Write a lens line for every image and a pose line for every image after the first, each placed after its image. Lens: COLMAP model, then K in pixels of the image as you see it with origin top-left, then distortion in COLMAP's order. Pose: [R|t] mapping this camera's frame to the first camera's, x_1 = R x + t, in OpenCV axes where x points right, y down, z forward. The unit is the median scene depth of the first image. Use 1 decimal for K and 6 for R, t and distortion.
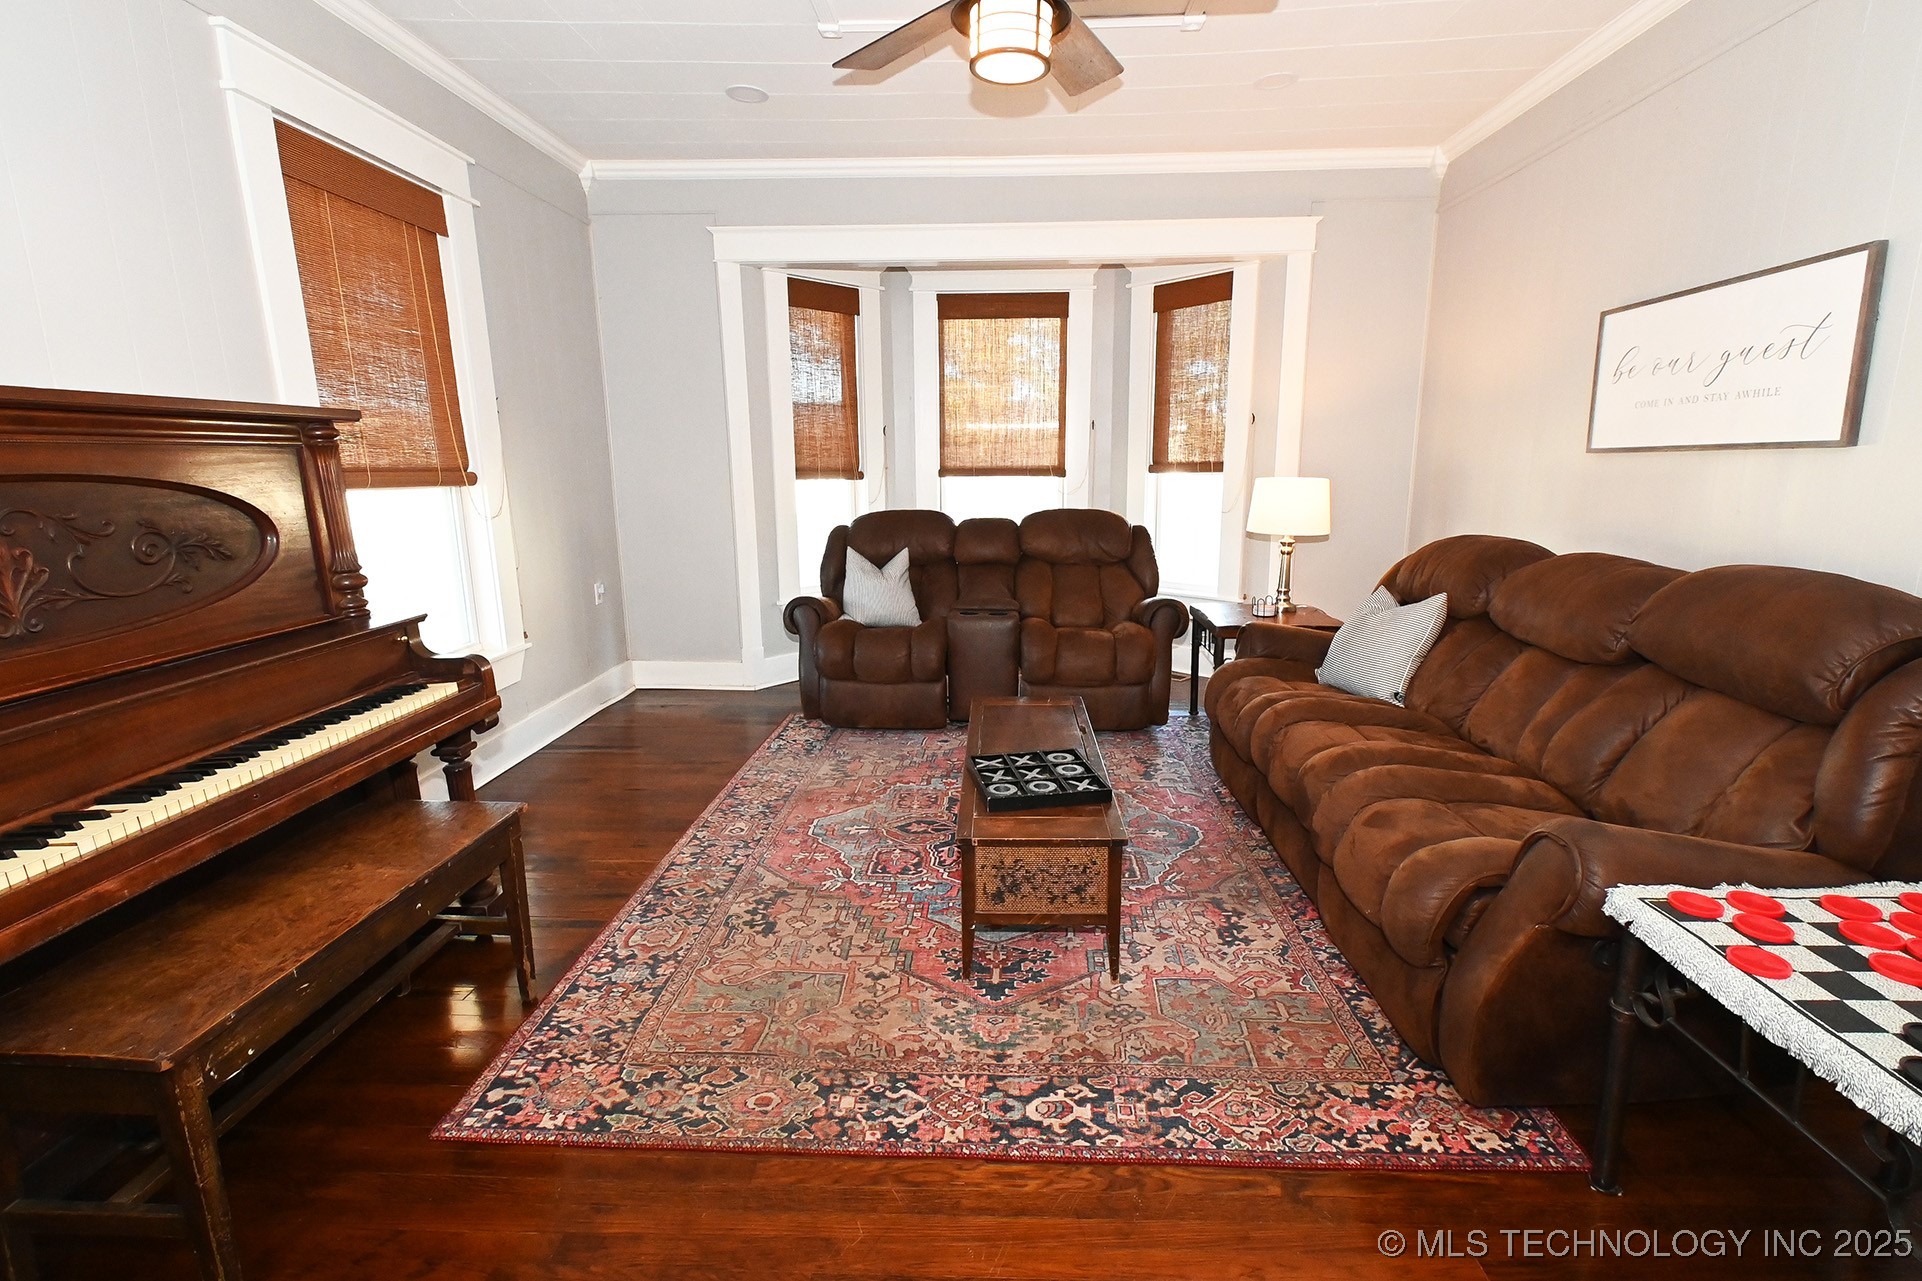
lens RADIAL K [[857.5, 0, 961.0], [0, 857.5, 640.5], [0, 0, 1]] dist [0.000554, -0.000012]
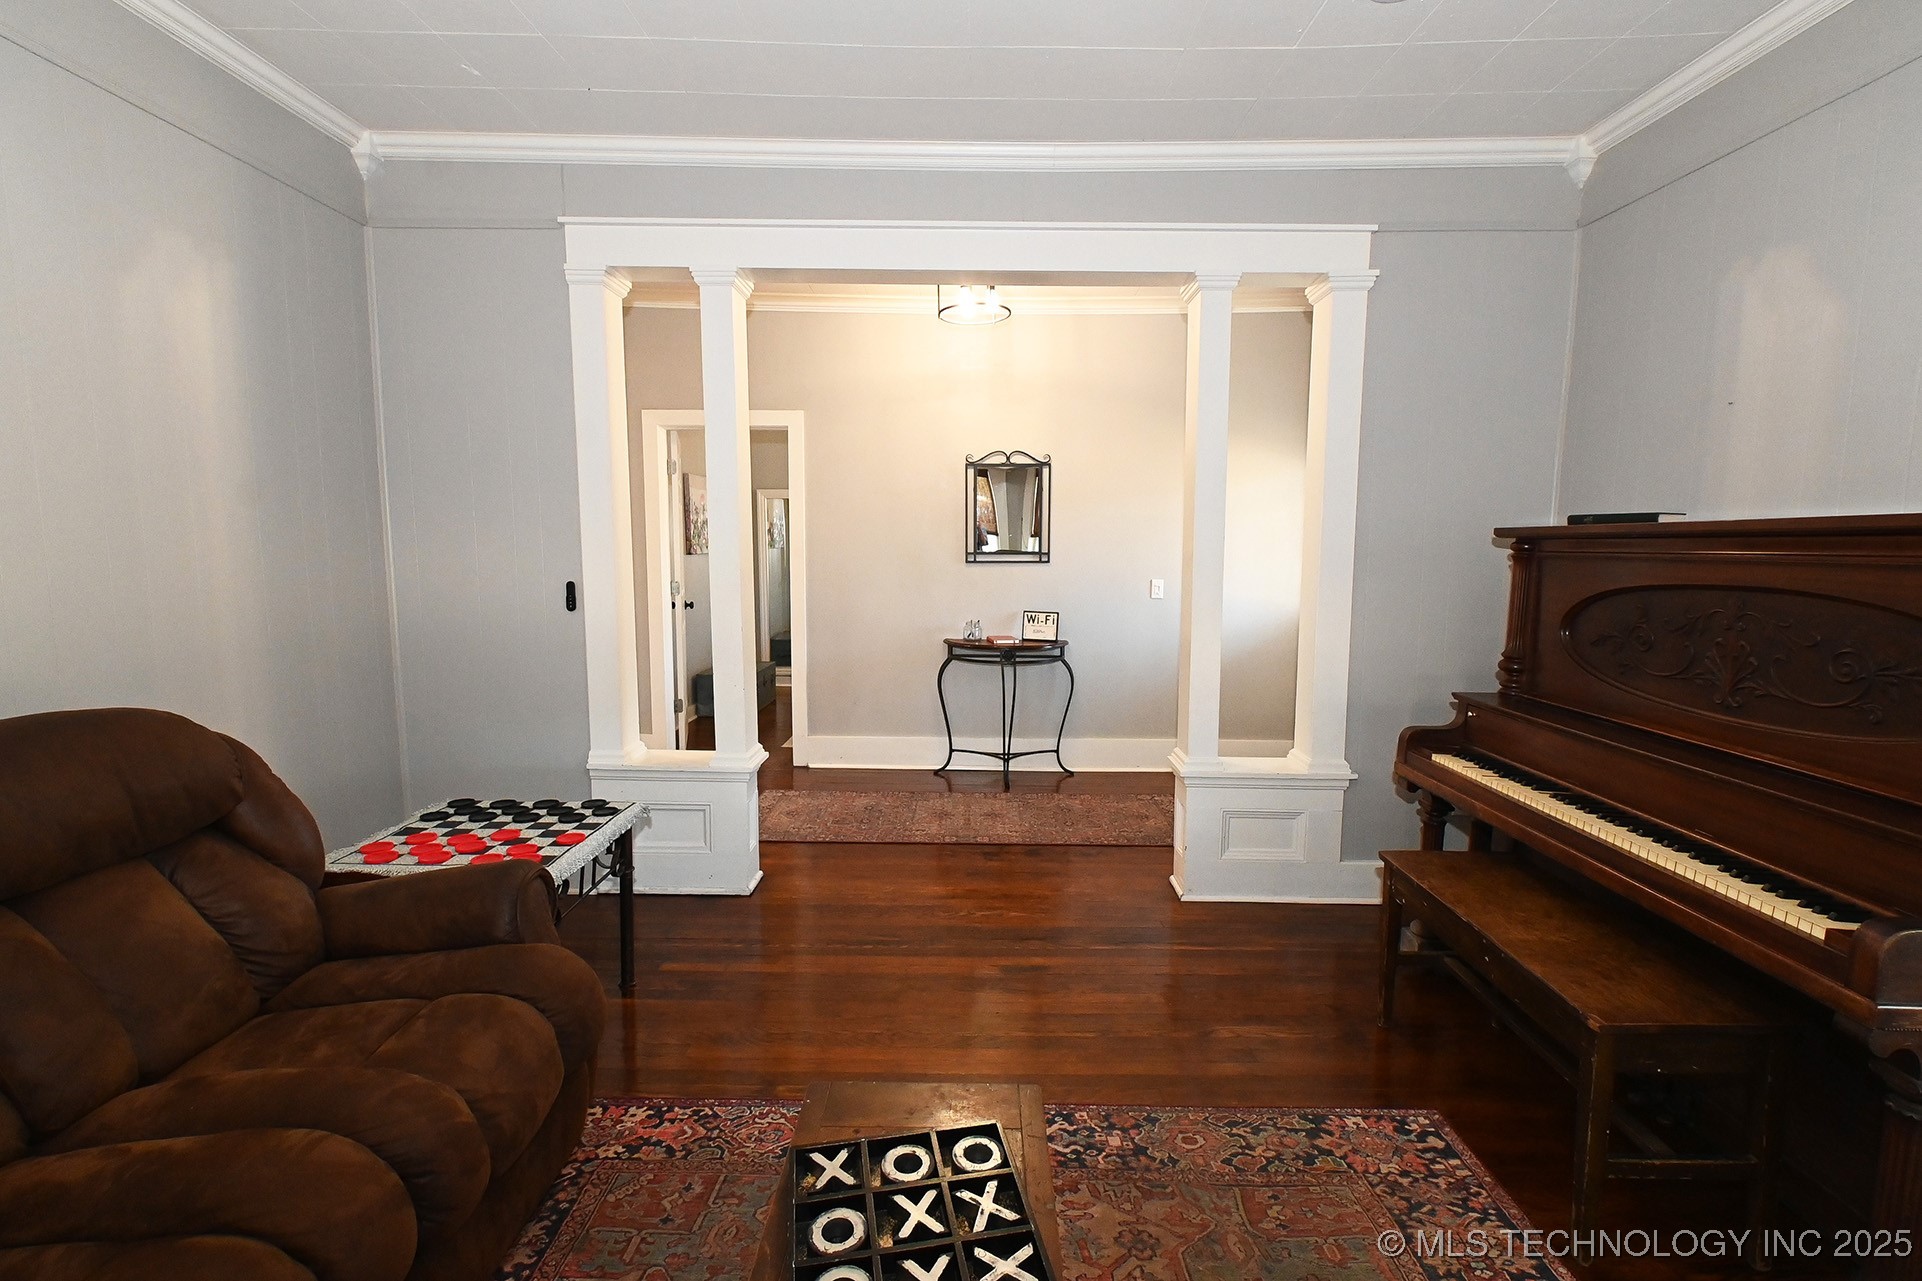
lens RADIAL K [[857.5, 0, 961.0], [0, 857.5, 640.5], [0, 0, 1]] dist [0.000554, -0.000012]
pose [[-0.999595, 0.005848, -0.027839, 0.093615], [-0.003231, 0.948973, 0.315340, -0.427109], [0.028263, 0.315302, -0.948570, 1.825272]]
